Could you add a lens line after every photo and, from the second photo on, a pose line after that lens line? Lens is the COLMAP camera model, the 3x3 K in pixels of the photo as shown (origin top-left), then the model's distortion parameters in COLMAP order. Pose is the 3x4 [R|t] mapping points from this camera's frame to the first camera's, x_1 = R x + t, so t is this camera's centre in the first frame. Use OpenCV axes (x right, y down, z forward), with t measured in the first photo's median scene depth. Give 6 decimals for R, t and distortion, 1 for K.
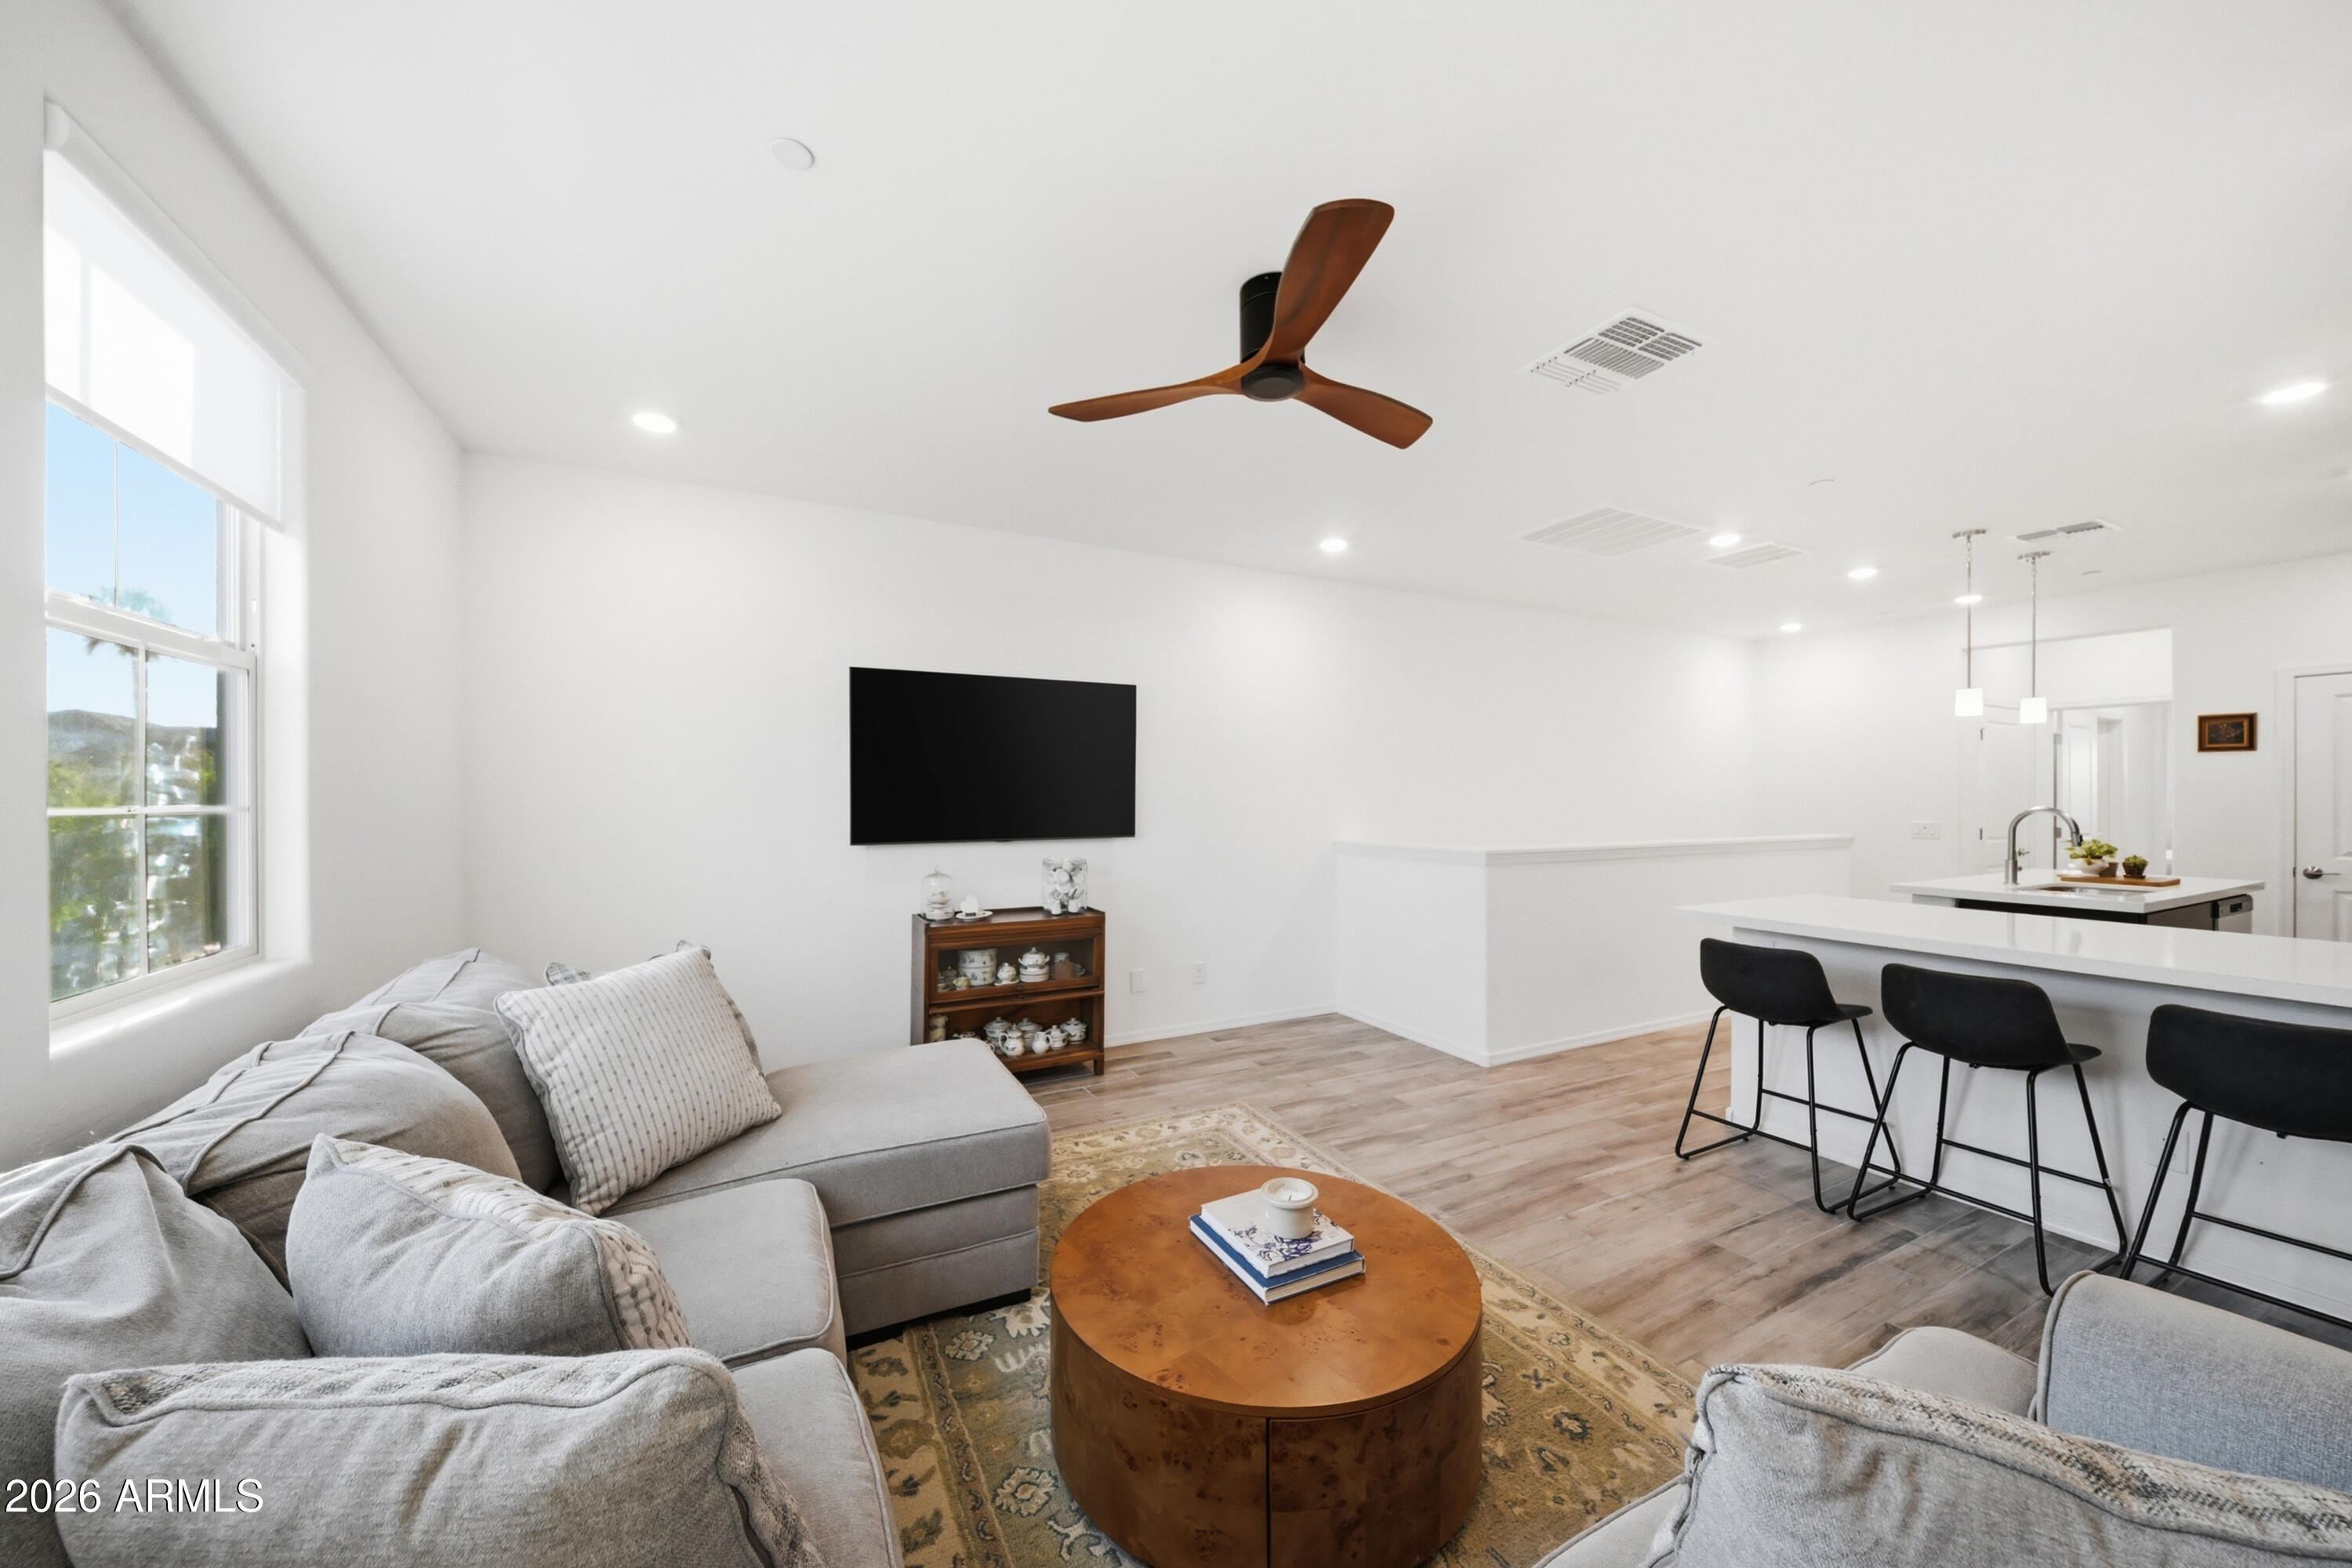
lens RADIAL K [[835.5, 0, 1175.6], [0, 835.5, 797.1], [0, 0, 1]] dist [0.009872, -0.008178]
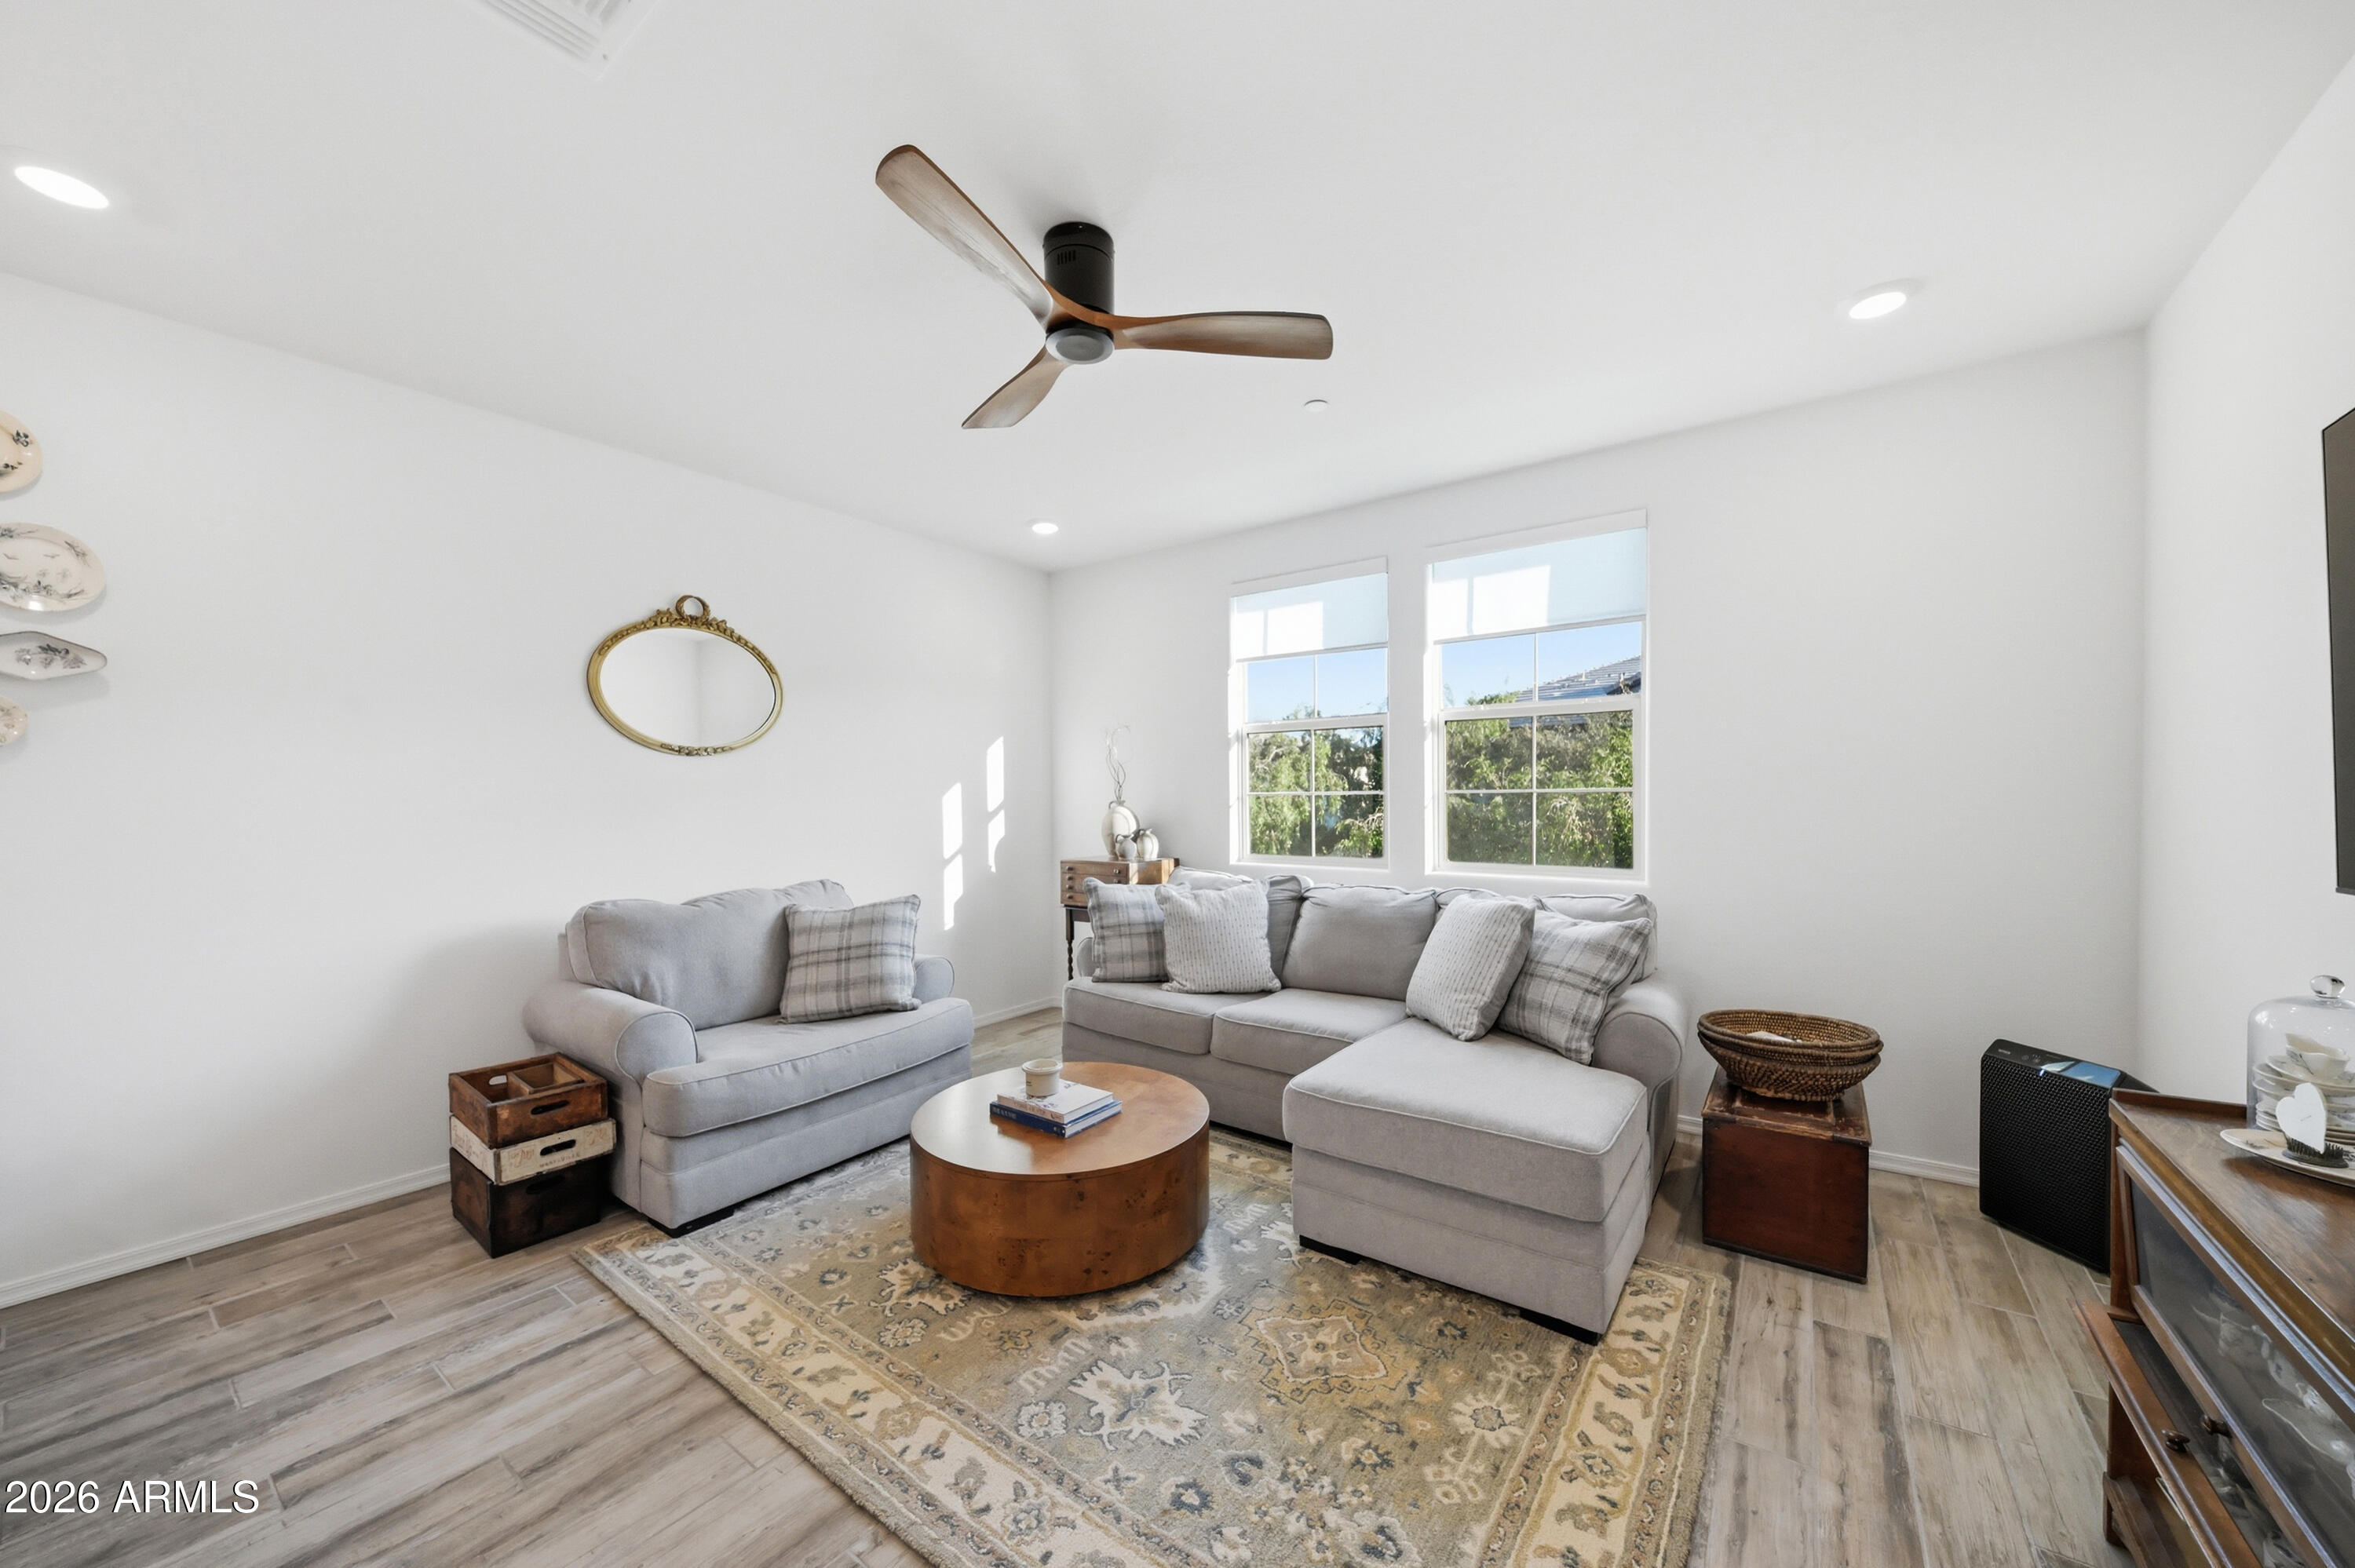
lens RADIAL K [[836.4, 0, 1177.1], [0, 836.4, 797.1], [0, 0, 1]] dist [0.009872, -0.008178]
pose [[-0.898717, 0.006639, -0.438480, 0.449017], [0.004920, 0.999975, 0.005056, 0.012873], [0.438502, 0.002387, -0.898727, 1.917978]]
